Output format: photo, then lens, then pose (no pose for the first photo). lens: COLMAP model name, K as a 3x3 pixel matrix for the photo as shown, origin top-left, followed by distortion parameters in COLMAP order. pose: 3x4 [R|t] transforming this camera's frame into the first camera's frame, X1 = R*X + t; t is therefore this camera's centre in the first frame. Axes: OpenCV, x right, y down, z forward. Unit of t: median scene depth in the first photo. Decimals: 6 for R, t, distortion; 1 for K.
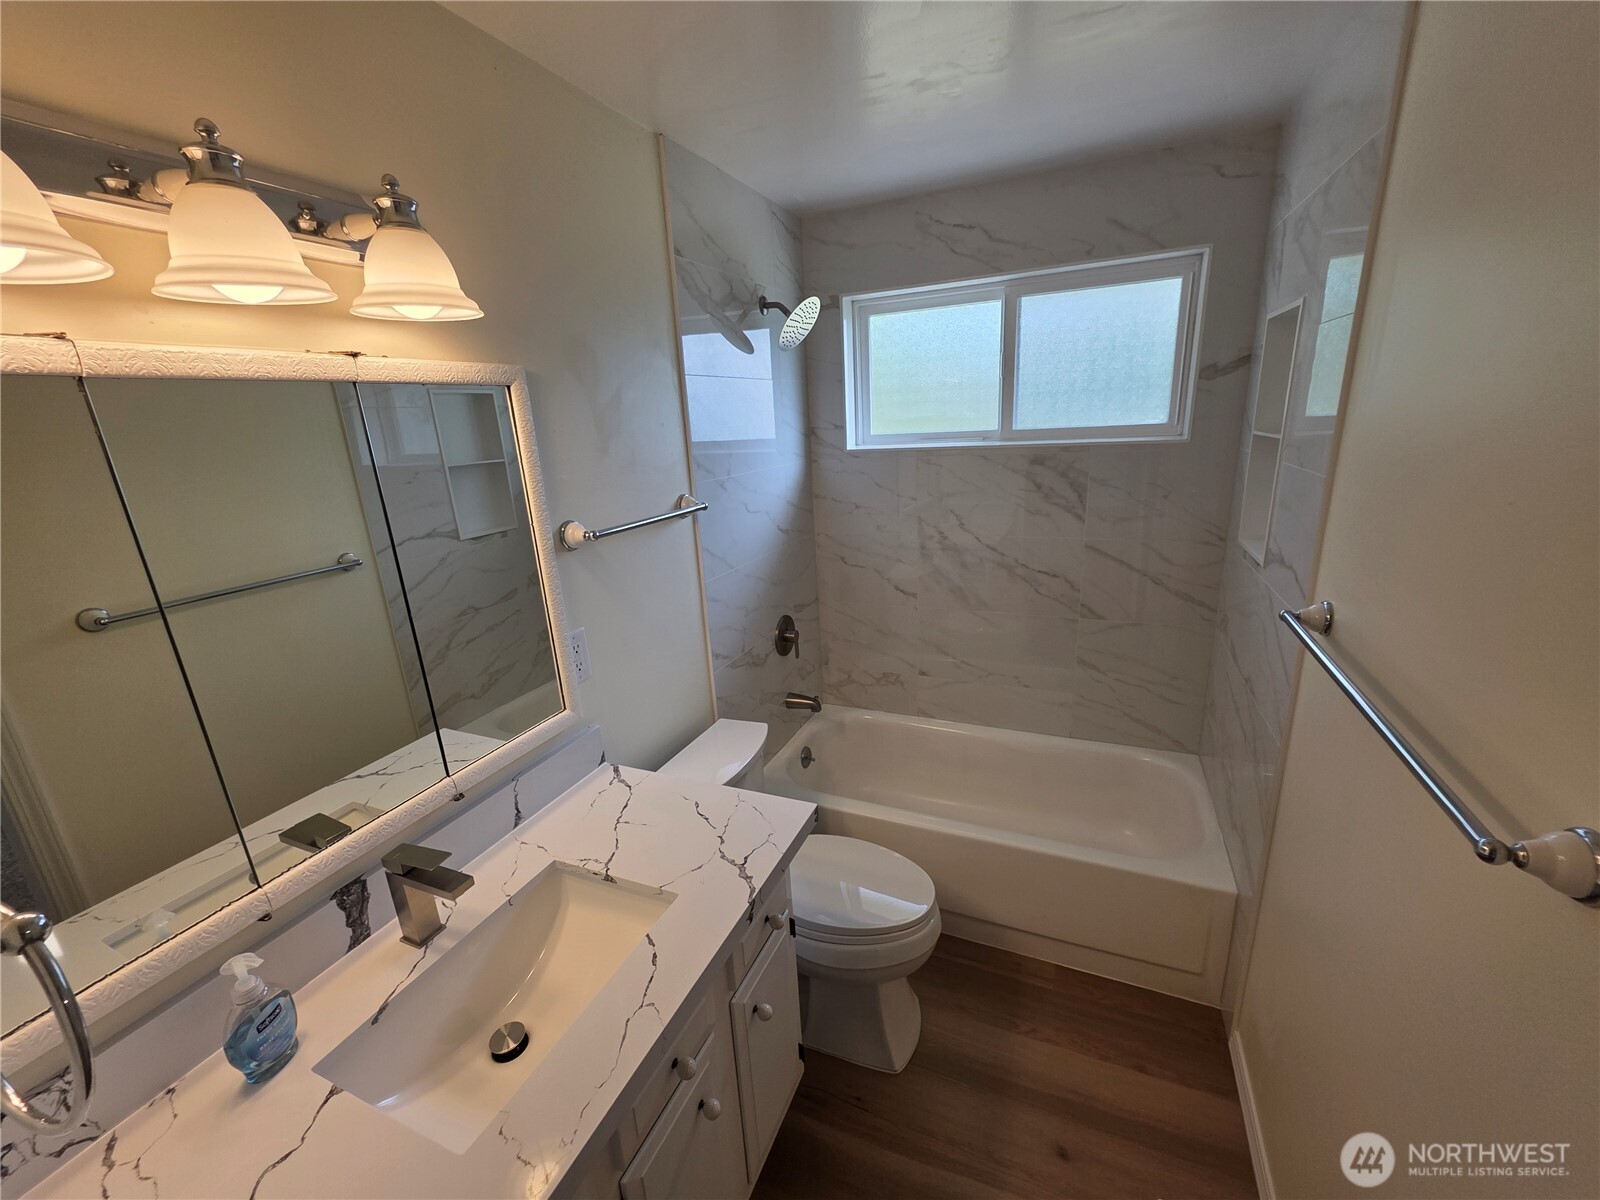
lens RADIAL K [[637.2, 0, 802.8], [0, 637.2, 595.1], [0, 0, 1]] dist [0.003579, -0.000009]
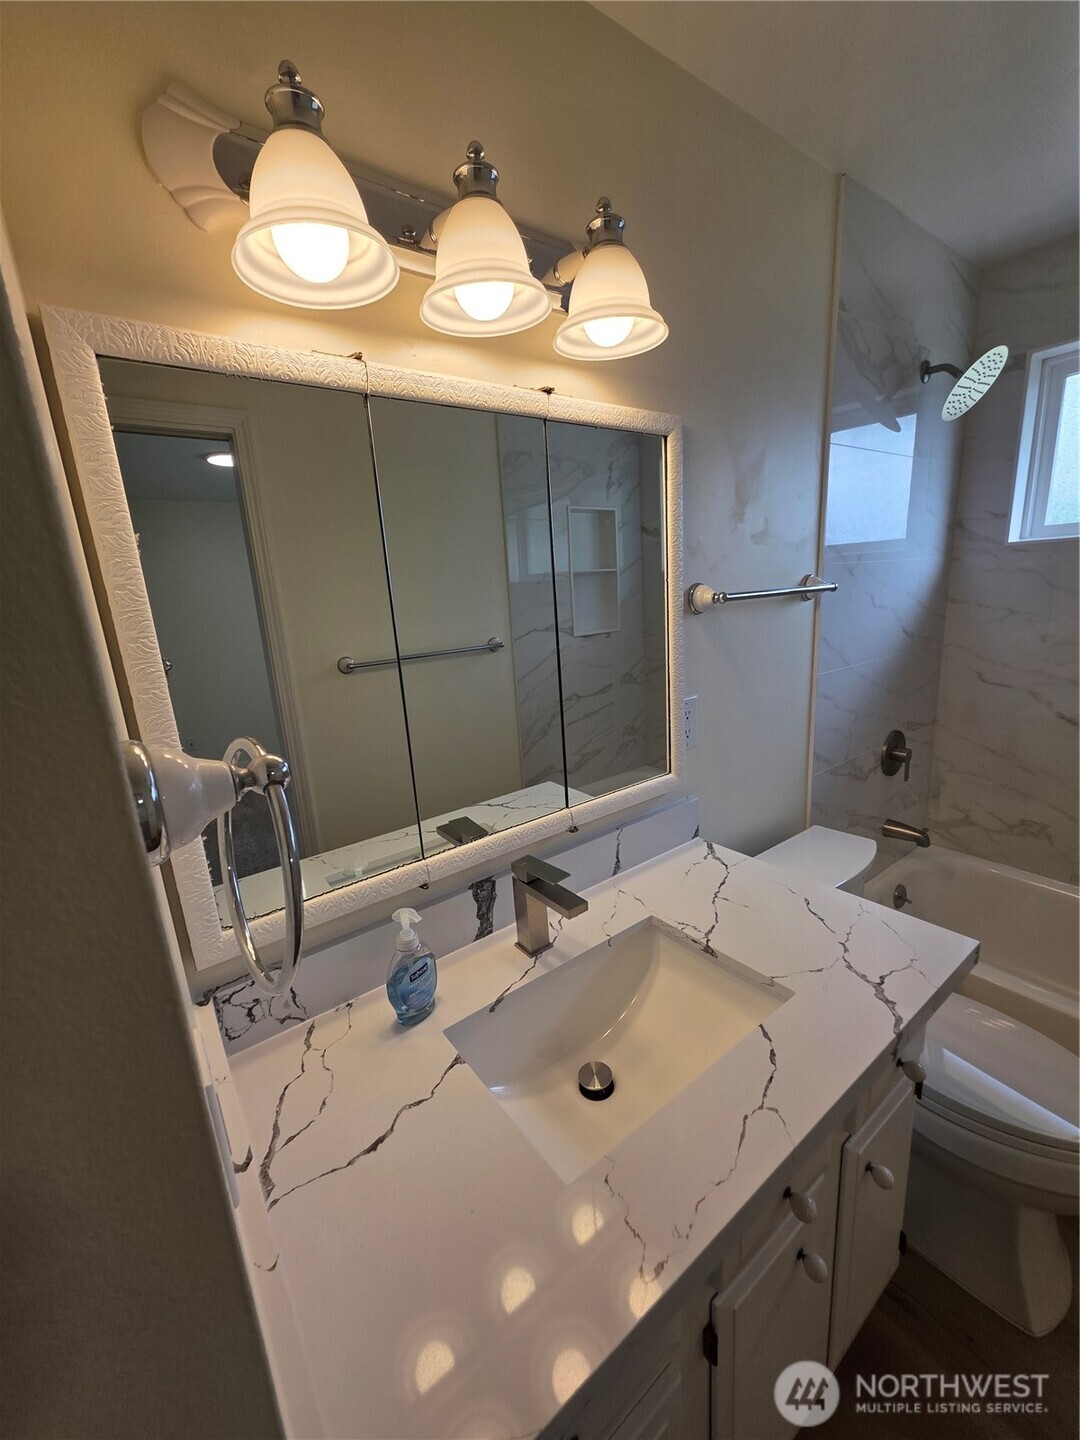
lens RADIAL K [[573.5, 0, 548.7], [0, 573.5, 718.1], [0, 0, 1]] dist [0.003579, -0.000009]
pose [[0.872740, 0.114570, -0.474551, -0.091381], [-0.122074, 0.992406, 0.015091, 0.076950], [0.472676, 0.044760, 0.880099, 0.088640]]
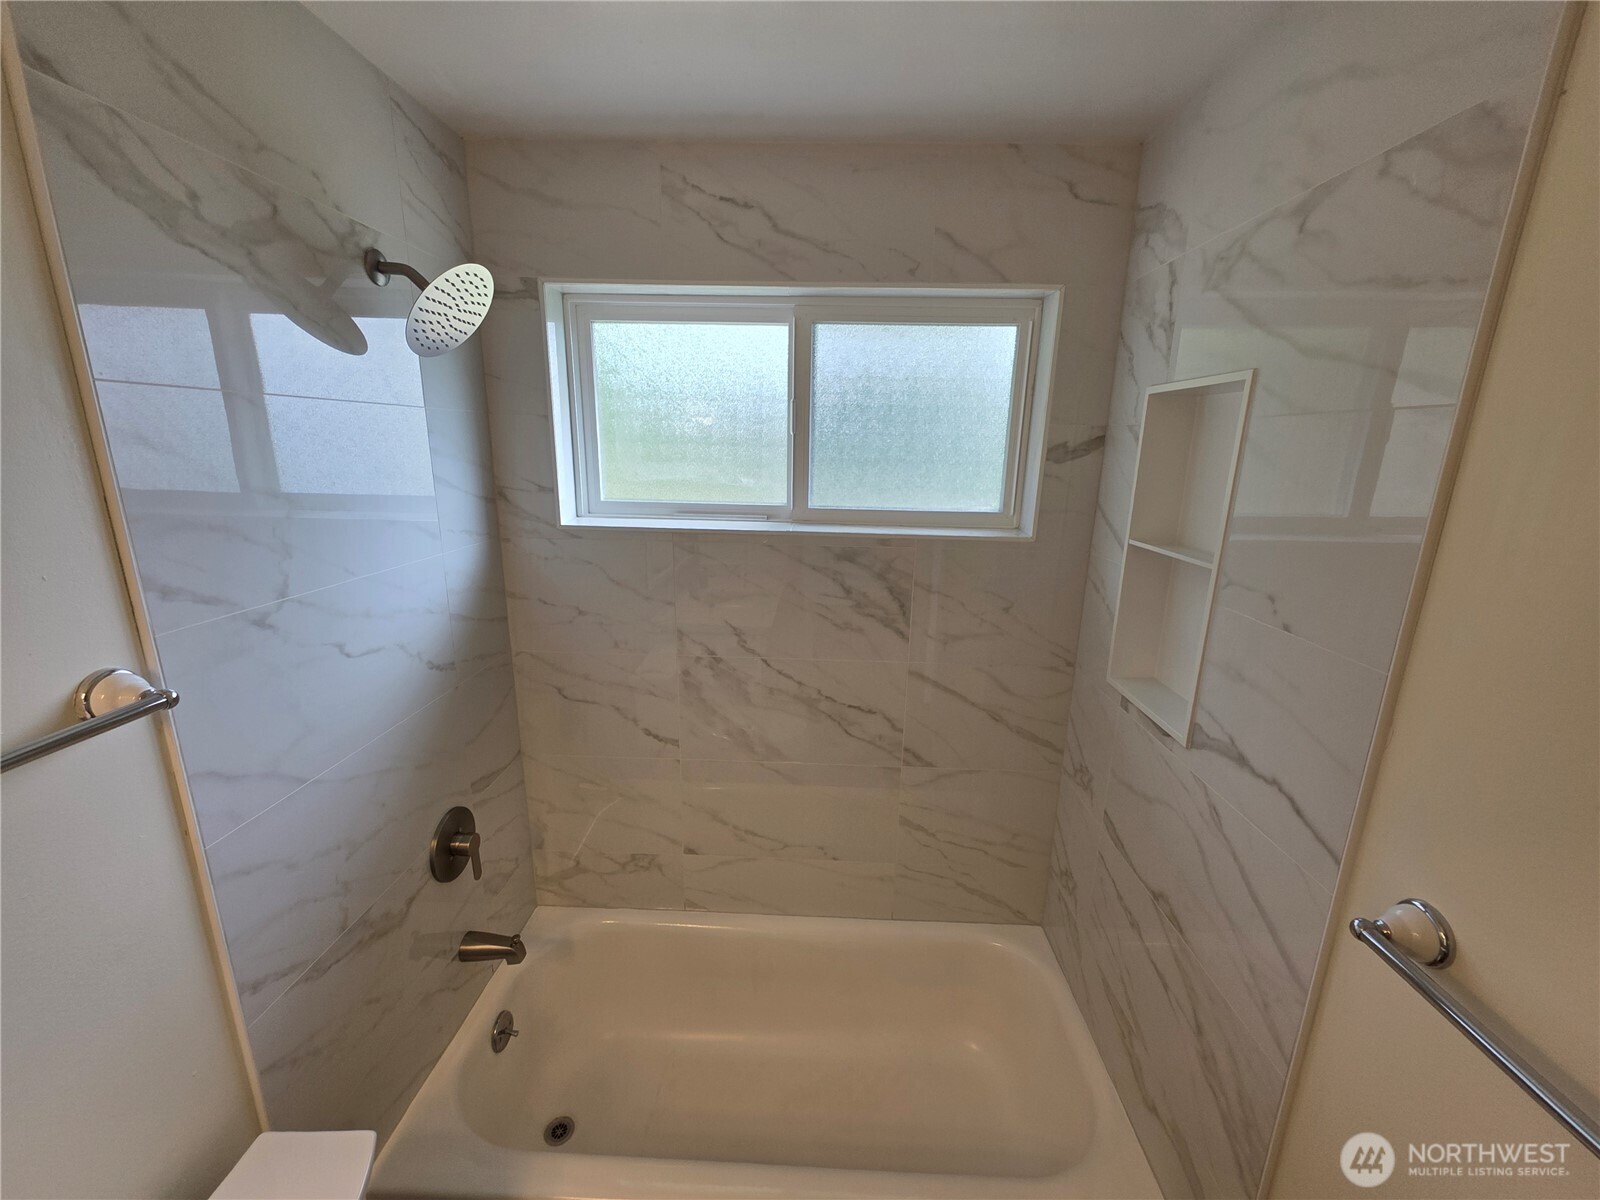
lens RADIAL K [[637.2, 0, 809.8], [0, 637.2, 601.8], [0, 0, 1]] dist [0.003579, -0.000009]
pose [[0.922128, -0.023274, 0.386183, 0.065472], [0.036545, 0.998966, -0.027059, -0.162225], [-0.385154, 0.039065, 0.922025, 0.418958]]
